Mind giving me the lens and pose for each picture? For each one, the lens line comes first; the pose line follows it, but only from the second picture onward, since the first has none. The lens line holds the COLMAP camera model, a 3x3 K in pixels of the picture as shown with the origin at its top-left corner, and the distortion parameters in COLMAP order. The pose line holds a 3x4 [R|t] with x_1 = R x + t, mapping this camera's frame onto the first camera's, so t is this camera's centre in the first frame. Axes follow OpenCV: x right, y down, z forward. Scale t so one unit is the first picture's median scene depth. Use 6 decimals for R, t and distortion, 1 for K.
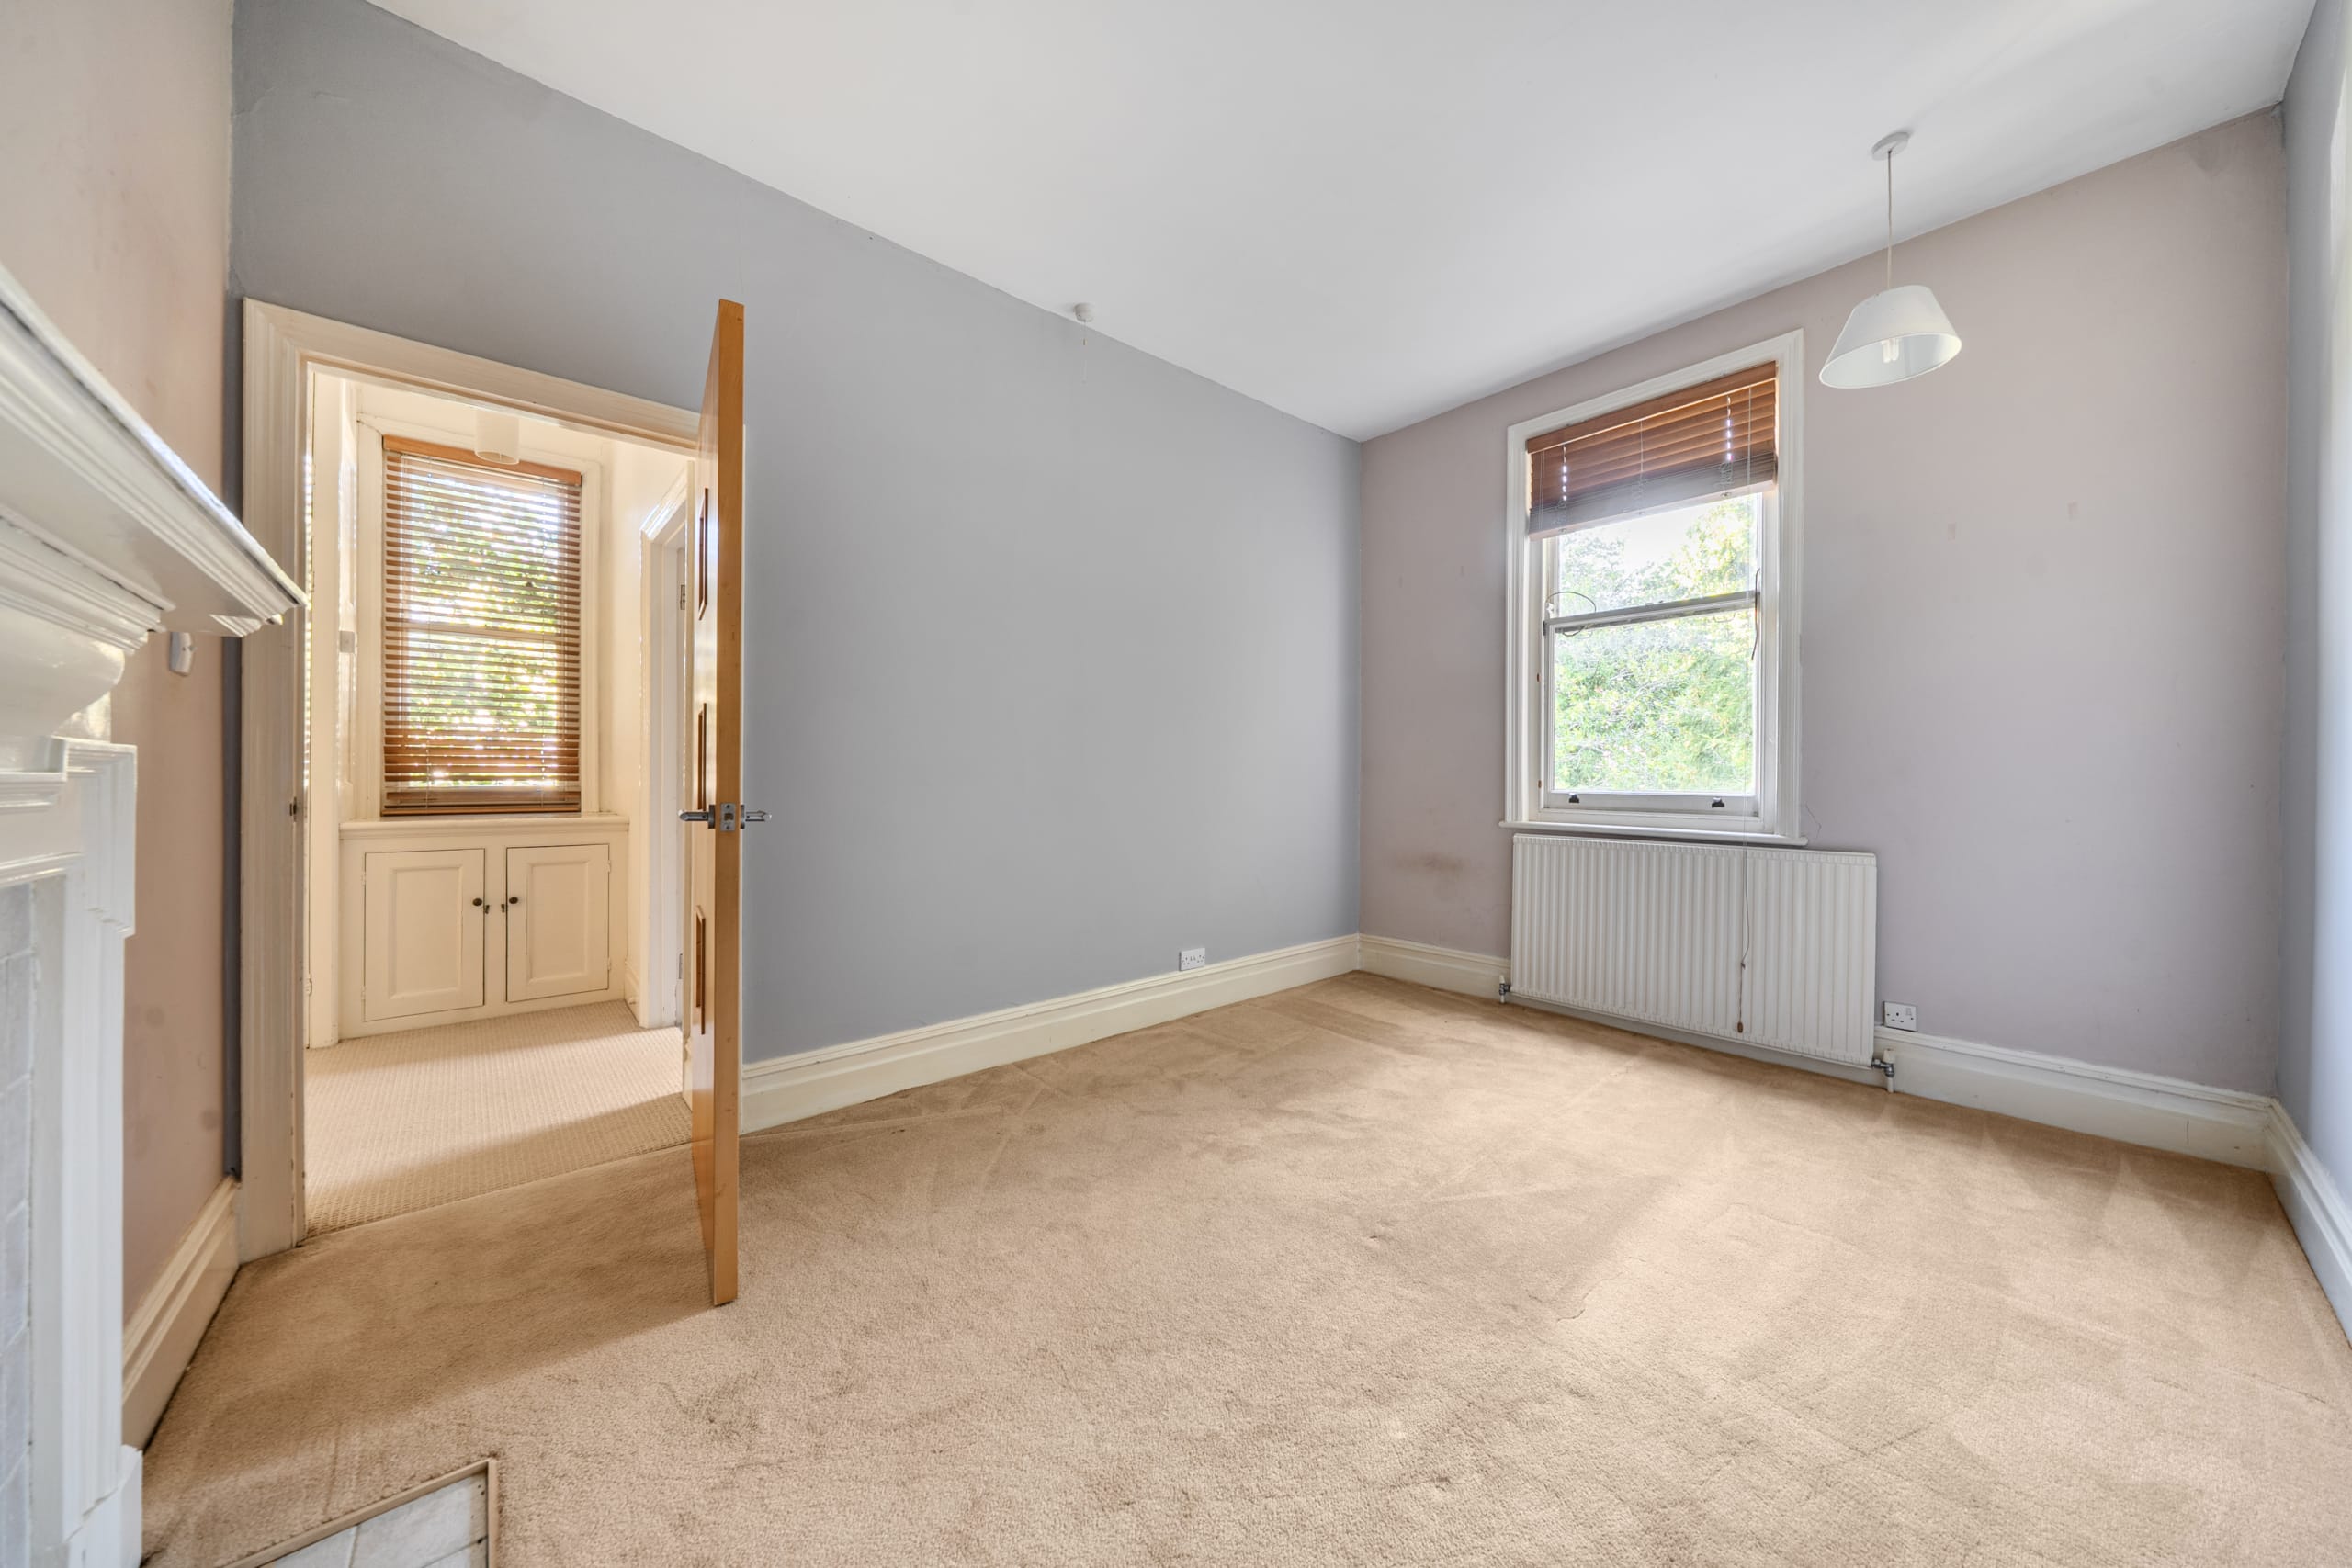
lens RADIAL K [[798.3, 0, 1180.9], [0, 798.3, 777.7], [0, 0, 1]] dist [-0.010477, -0.000135]
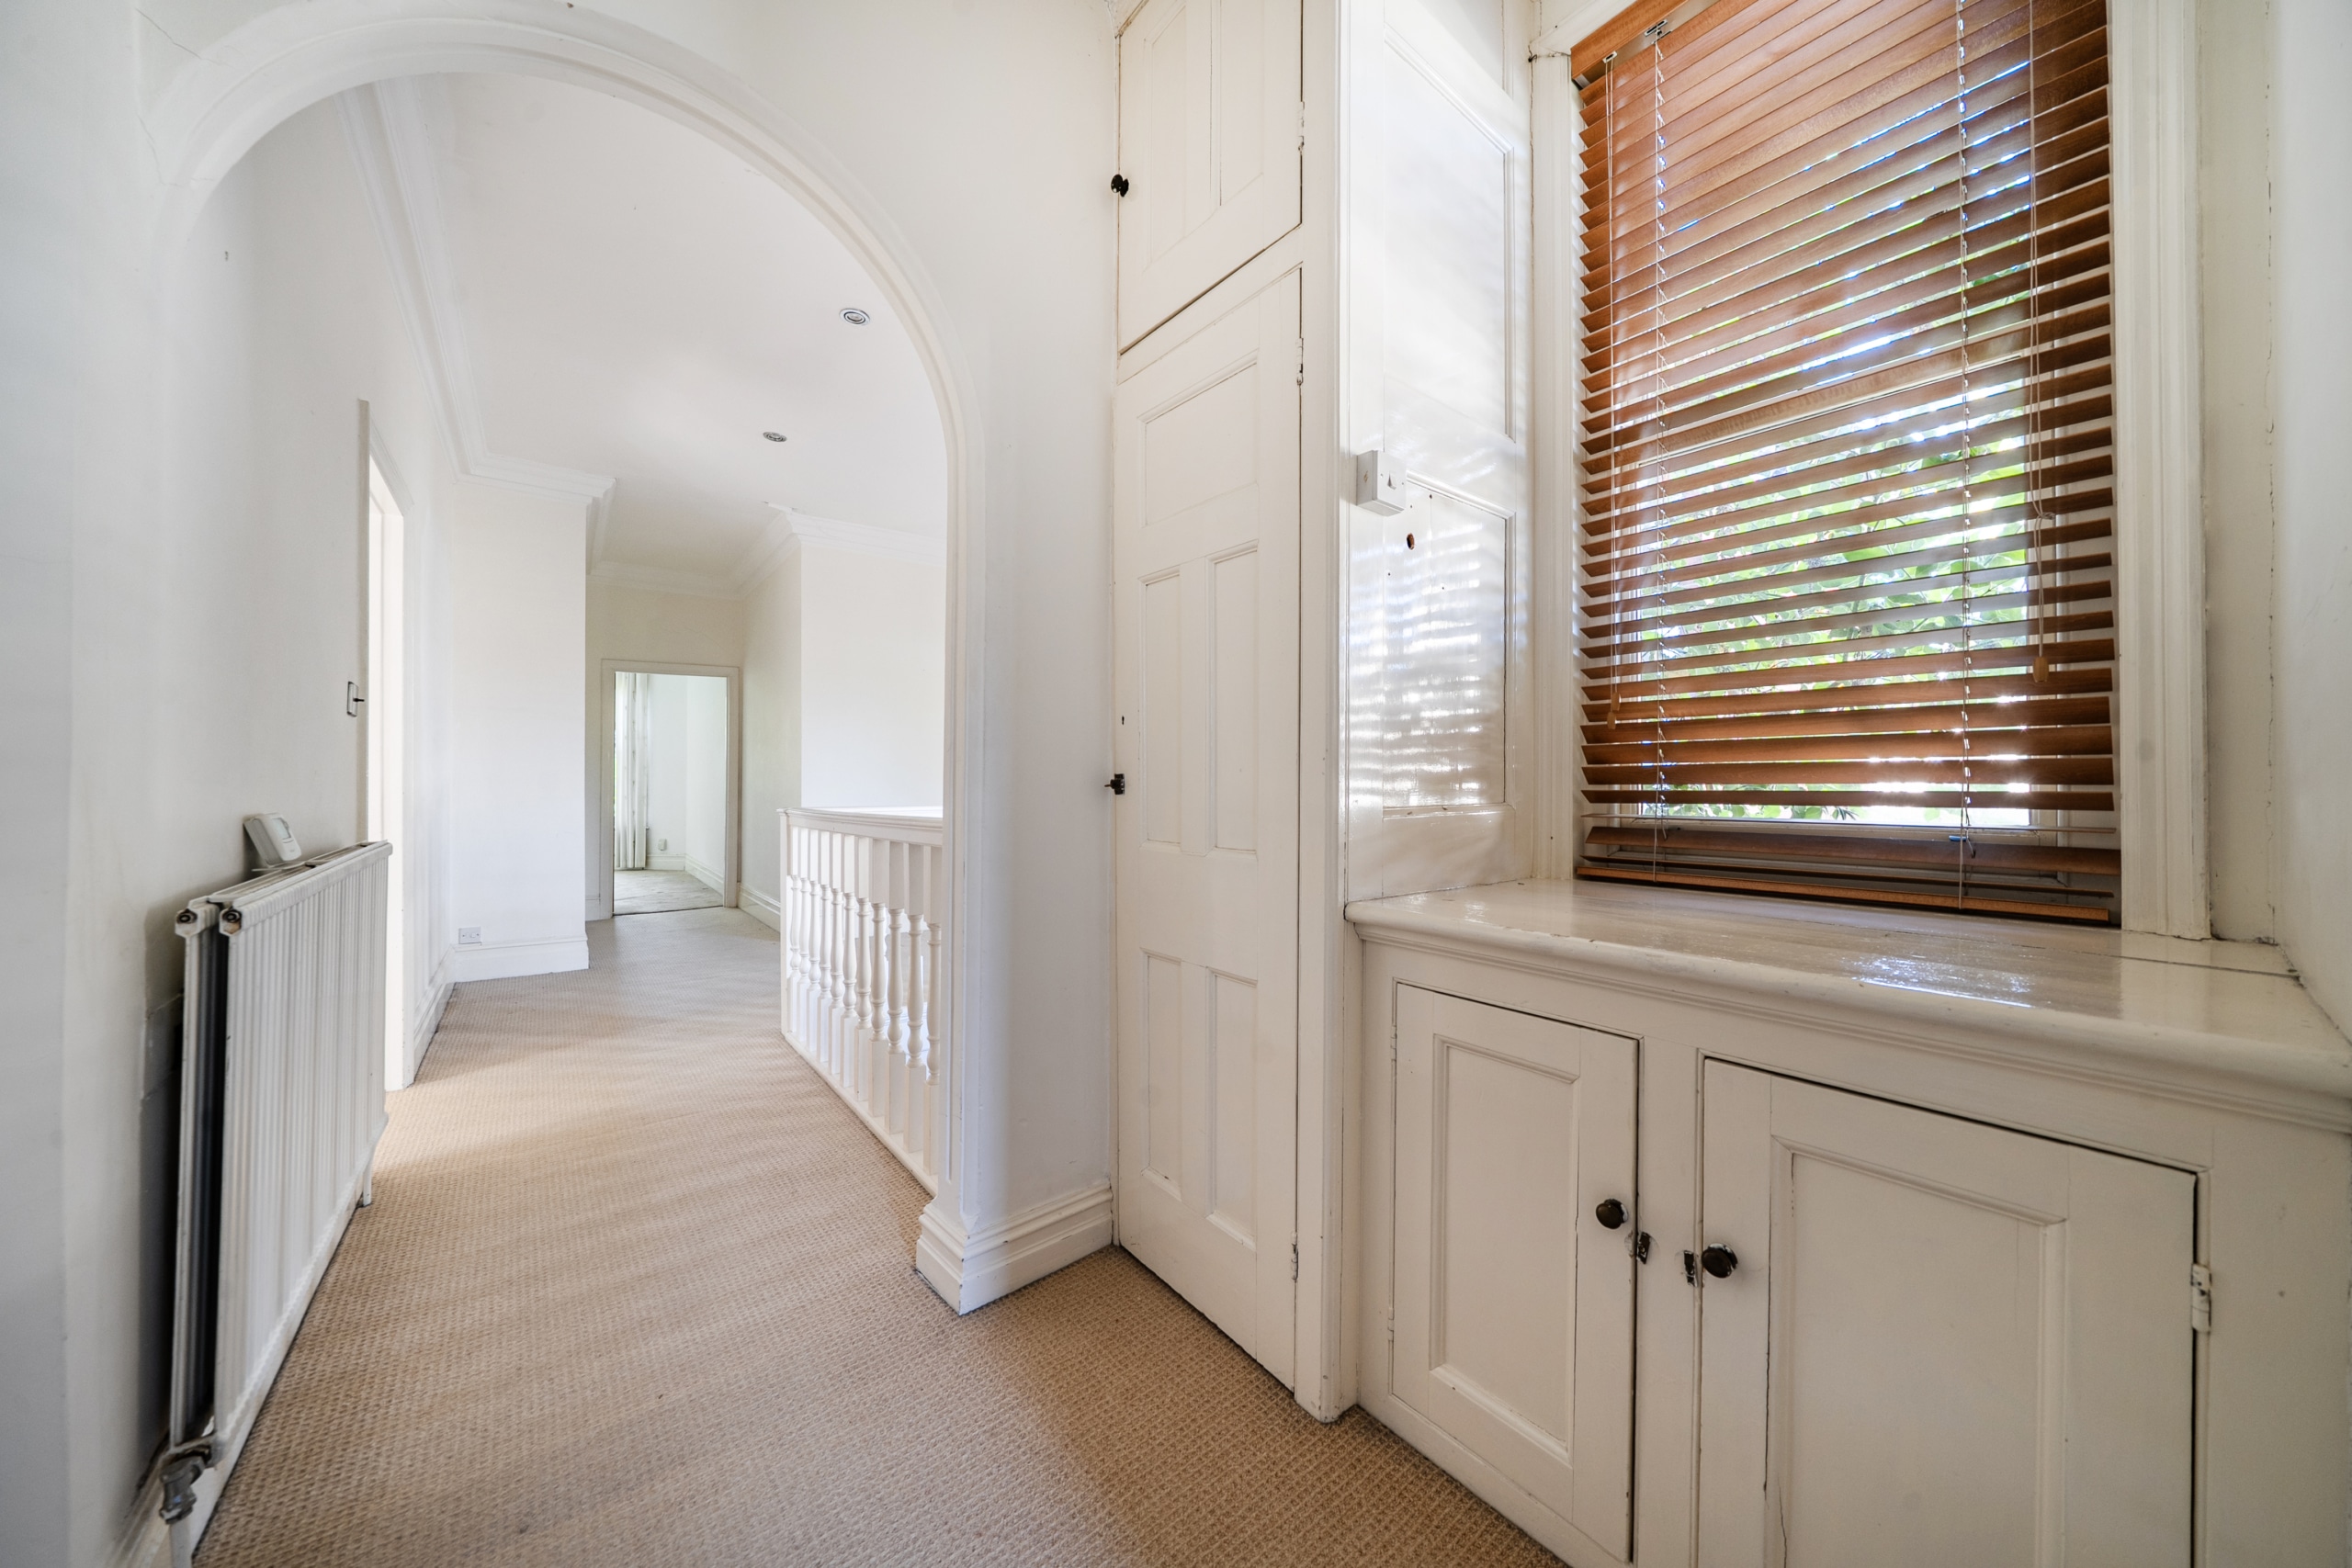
lens RADIAL K [[798.3, 0, 1180.2], [0, 798.3, 777.4], [0, 0, 1]] dist [-0.010477, -0.000135]
pose [[-0.055078, -0.011737, -0.998413, -0.522470], [-0.006856, 0.999912, -0.011377, -0.002745], [0.998459, 0.006218, -0.055153, 0.769851]]
